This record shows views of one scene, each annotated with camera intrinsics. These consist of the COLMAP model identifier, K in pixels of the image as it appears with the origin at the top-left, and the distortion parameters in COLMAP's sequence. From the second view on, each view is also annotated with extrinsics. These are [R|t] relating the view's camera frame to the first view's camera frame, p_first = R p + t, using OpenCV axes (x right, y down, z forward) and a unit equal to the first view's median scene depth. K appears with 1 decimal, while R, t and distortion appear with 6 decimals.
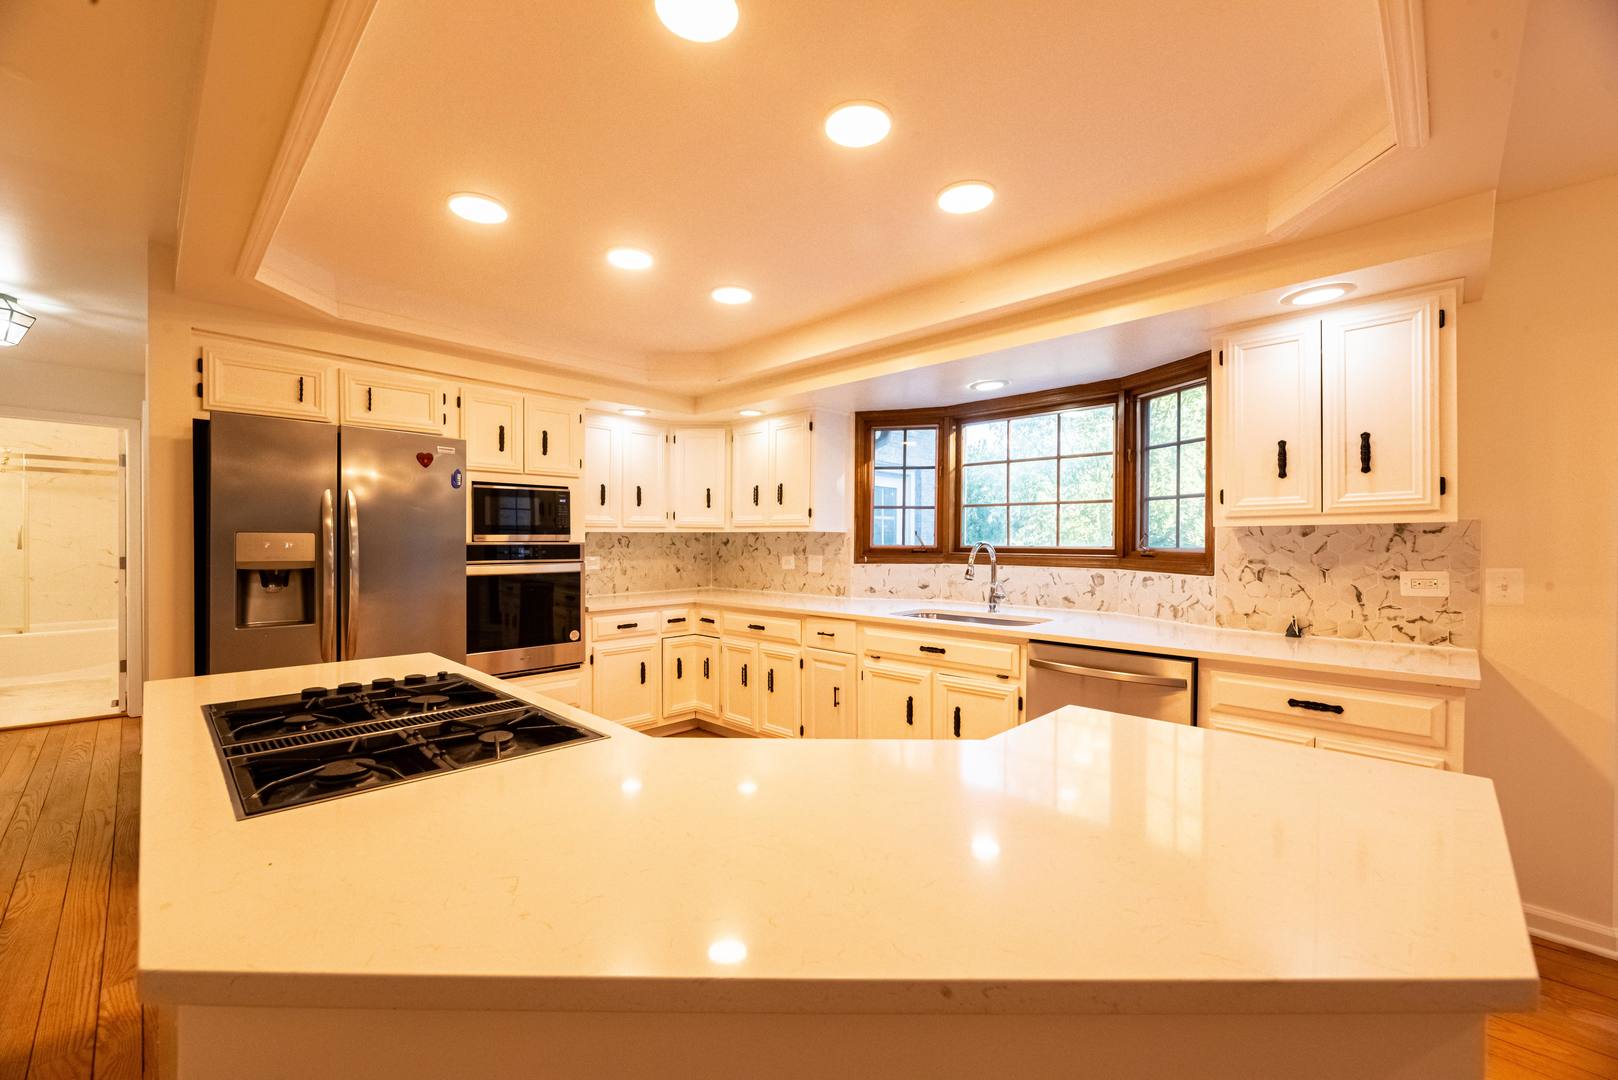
lens RADIAL K [[656.3, 0, 794.8], [0, 656.3, 542.2], [0, 0, 1]] dist [-0.000075, -0.000029]
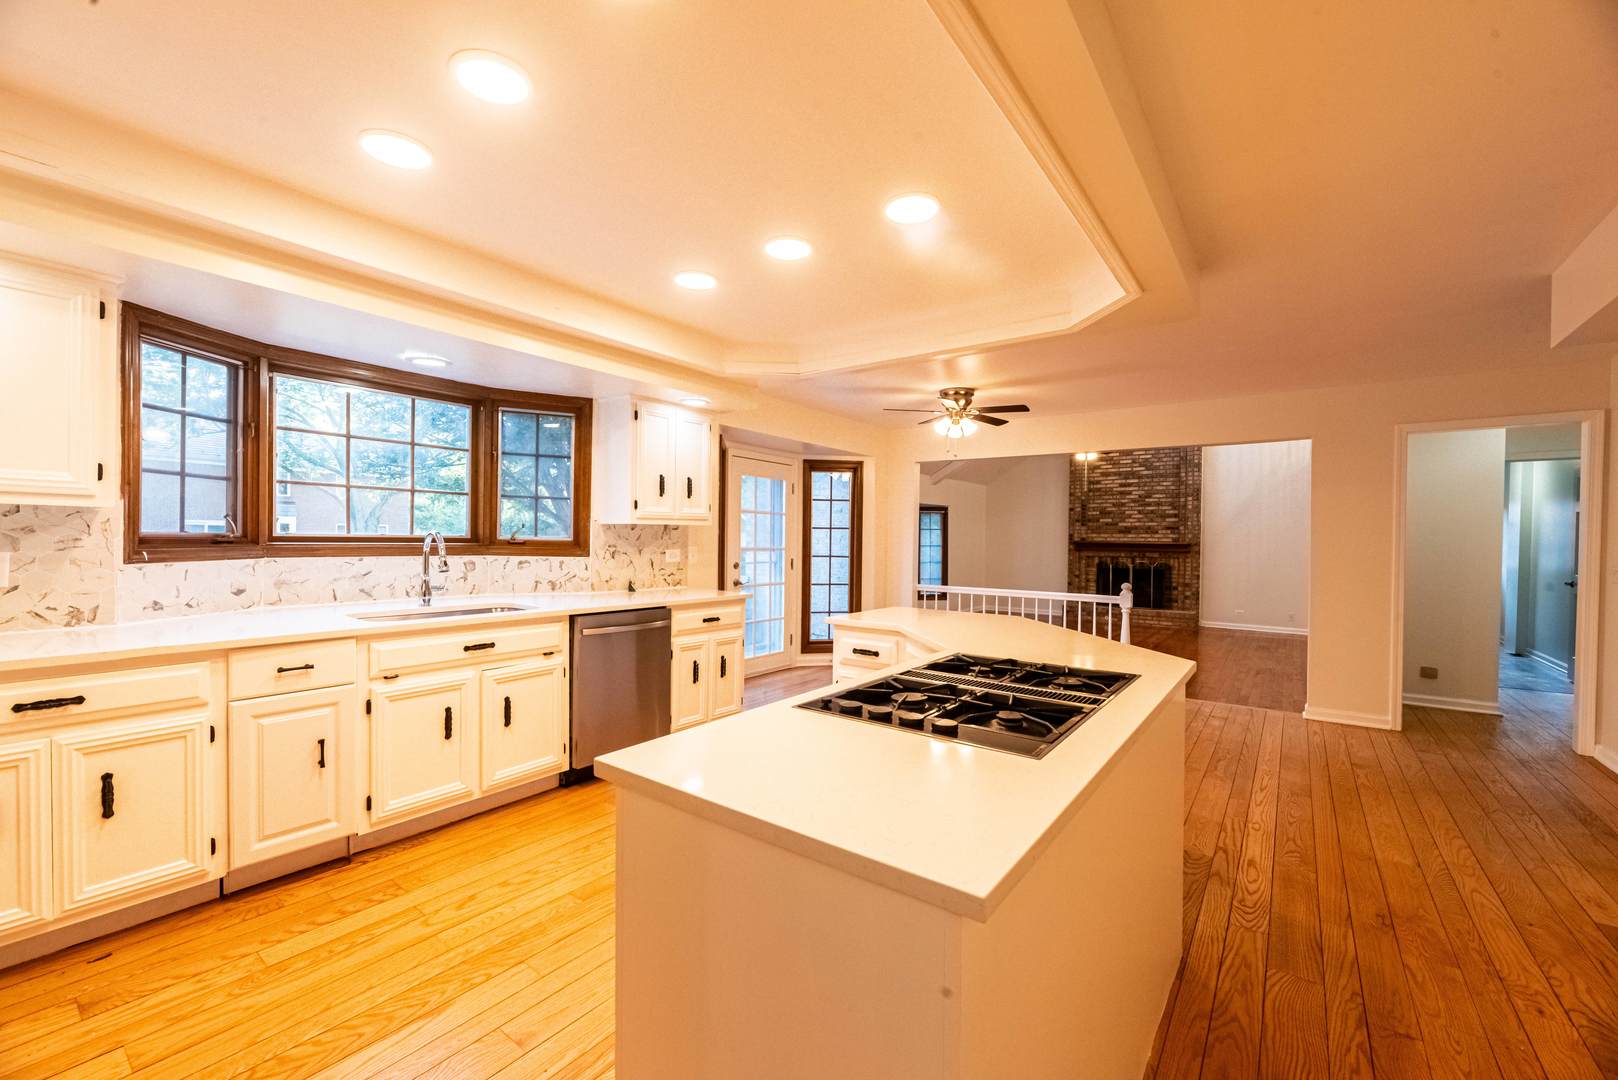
lens RADIAL K [[656.3, 0, 797.4], [0, 656.3, 543.7], [0, 0, 1]] dist [-0.000075, -0.000029]
pose [[-0.132690, -0.012465, 0.991079, -0.698099], [-0.012483, 0.999863, 0.010905, 0.001328], [-0.991079, -0.010924, -0.132828, 0.611576]]
